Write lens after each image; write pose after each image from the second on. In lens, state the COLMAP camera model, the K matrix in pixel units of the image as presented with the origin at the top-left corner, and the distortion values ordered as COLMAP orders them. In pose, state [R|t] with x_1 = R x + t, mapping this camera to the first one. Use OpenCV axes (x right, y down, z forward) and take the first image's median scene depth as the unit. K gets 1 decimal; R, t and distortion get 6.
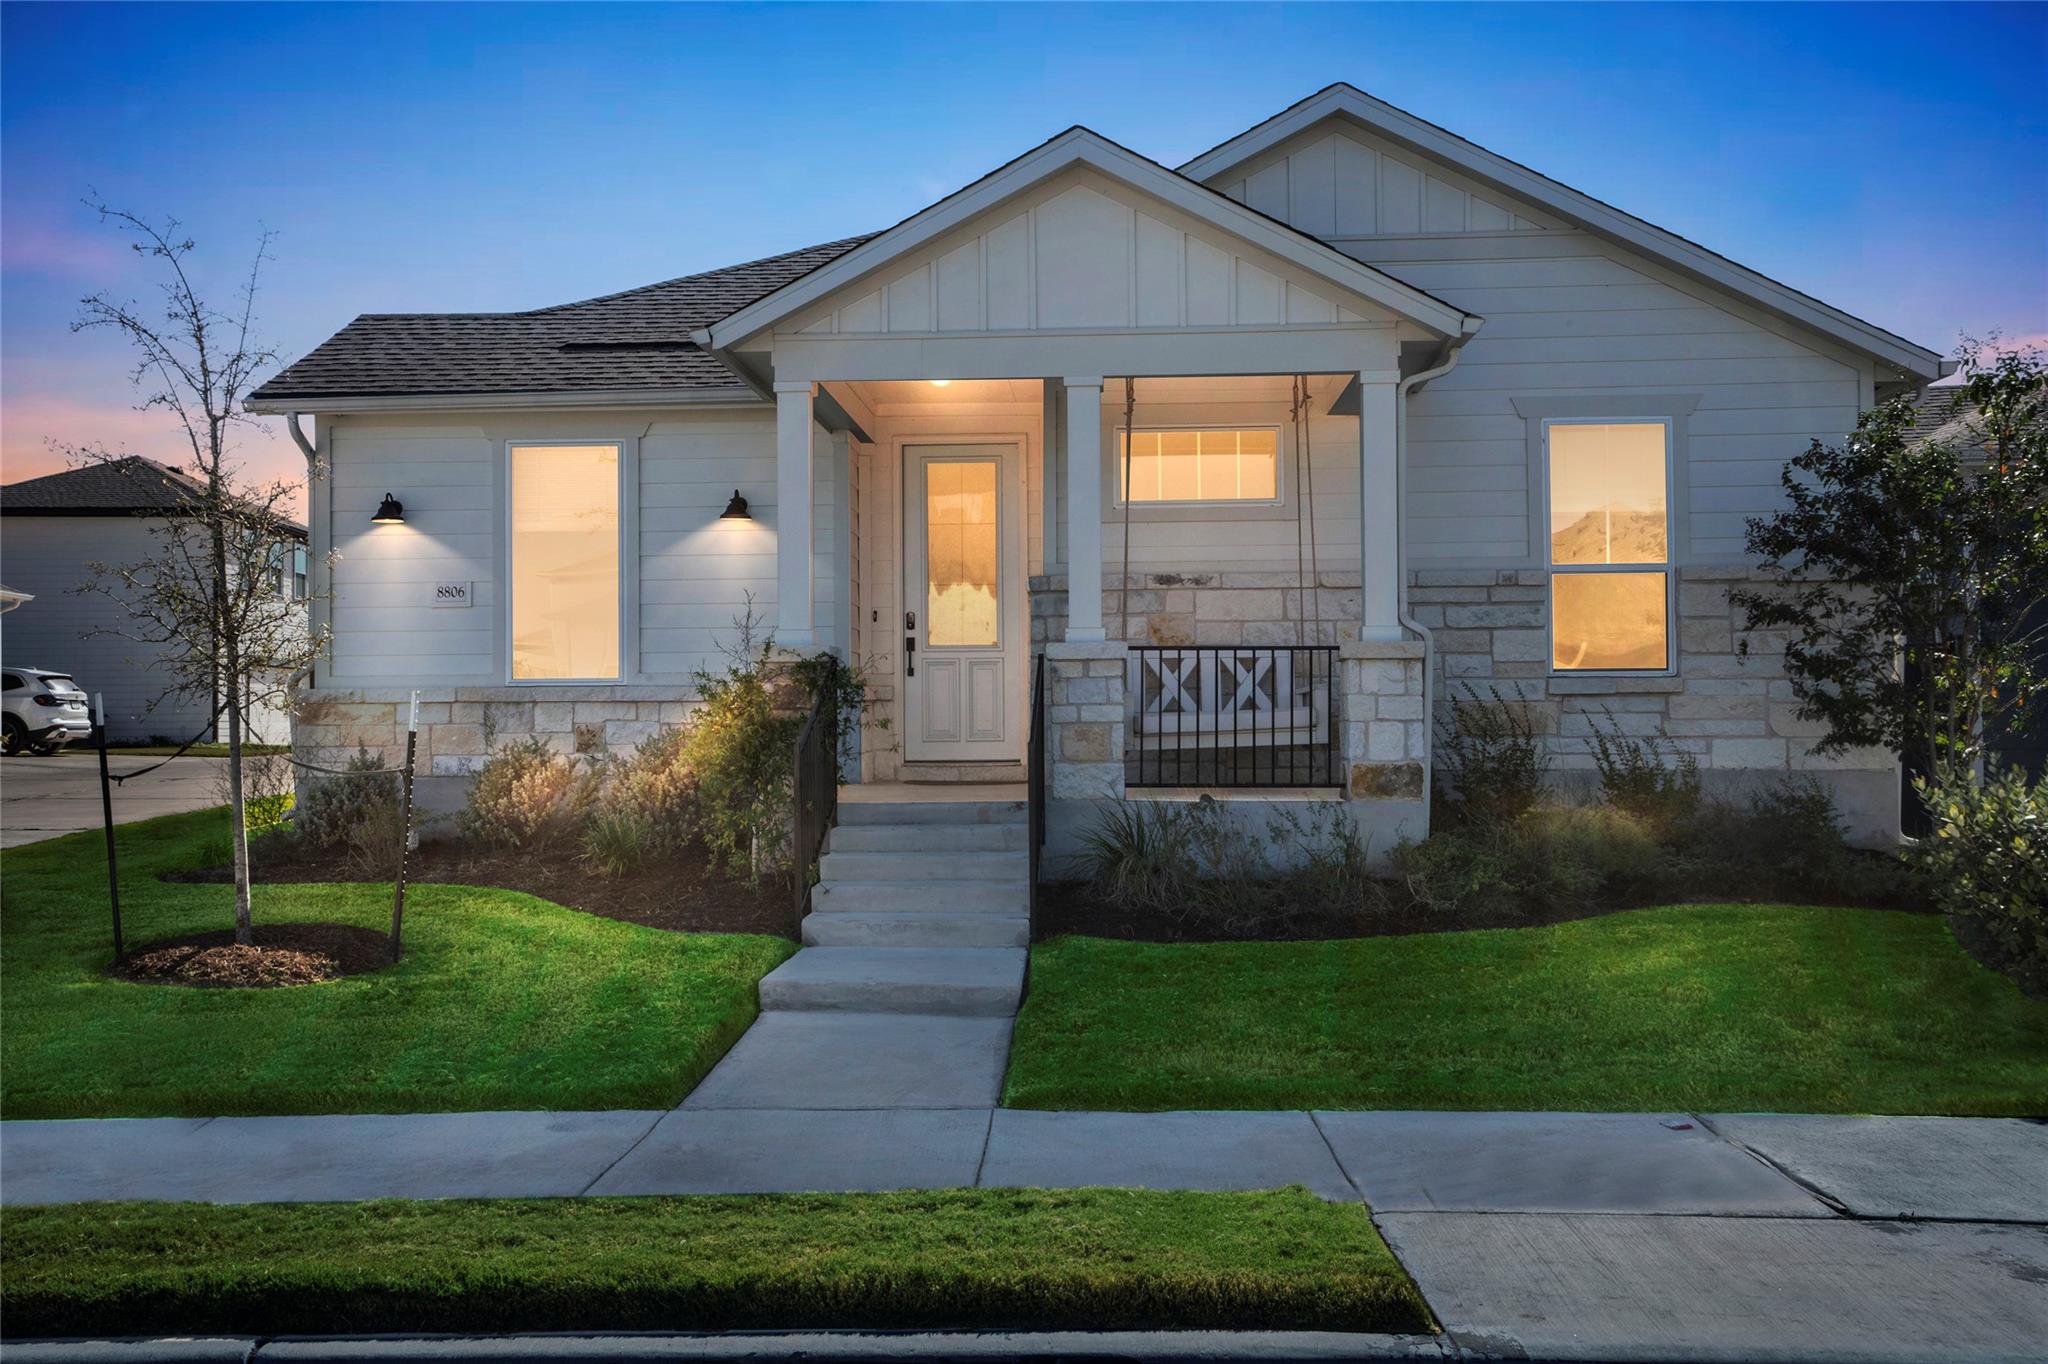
lens RADIAL K [[1975.7, 0, 1025.3], [0, 1975.7, 682.9], [0, 0, 1]] dist [0.040232, 0.000000]
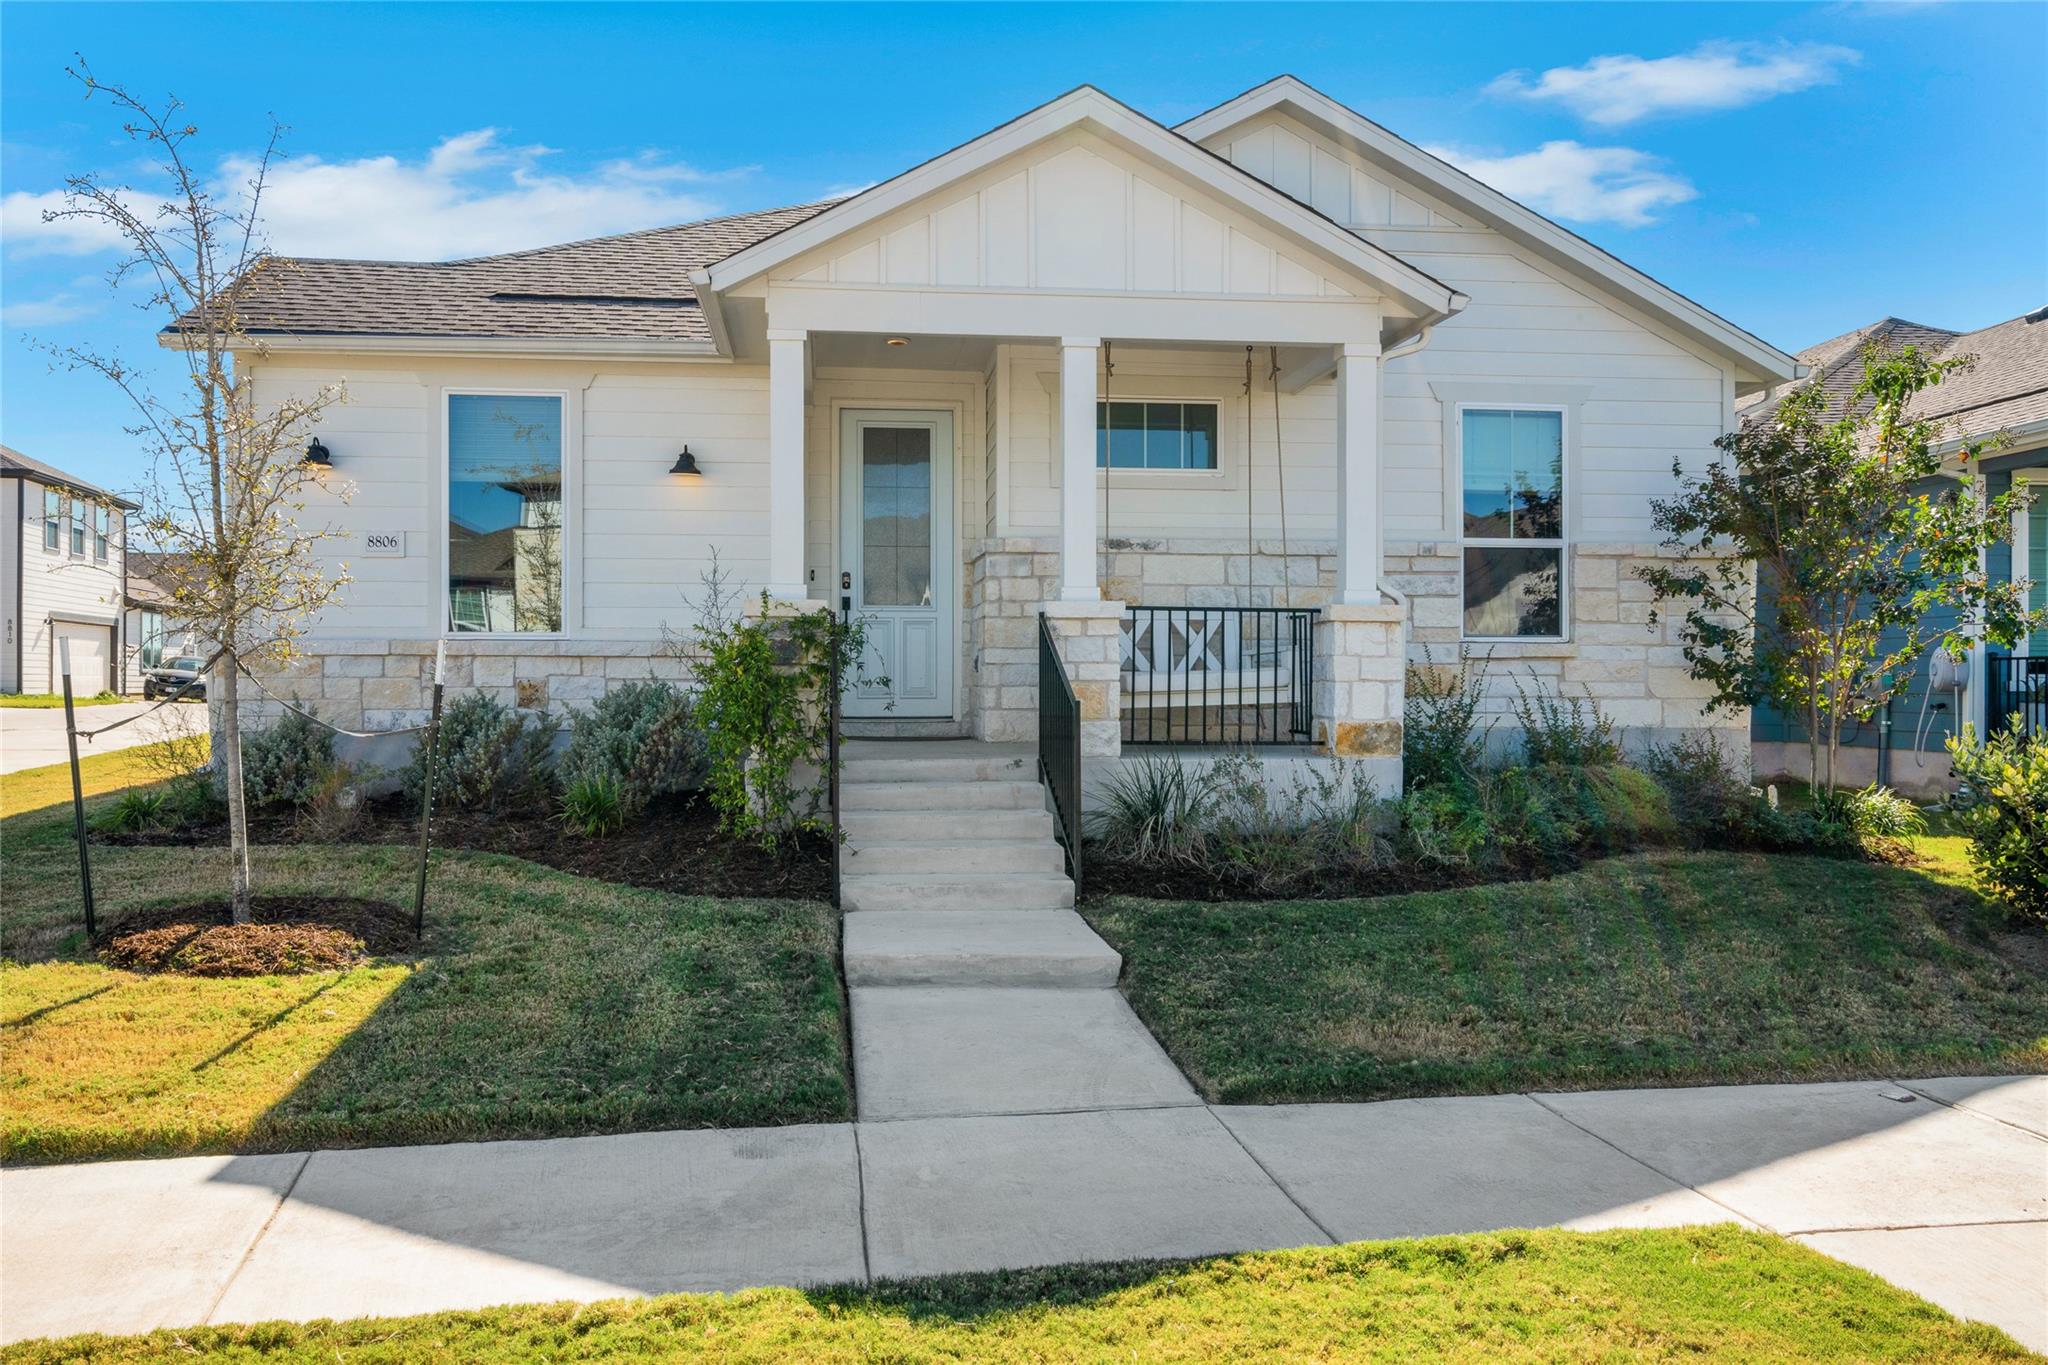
lens RADIAL K [[1663.0, 0, 1025.4], [0, 1663.0, 675.6], [0, 0, 1]] dist [0.013233, -0.035059]
pose [[0.984264, 0.008042, 0.176524, -0.140901], [-0.010846, 0.999830, 0.014925, 0.004902], [-0.176374, -0.016604, 0.984183, 0.161695]]
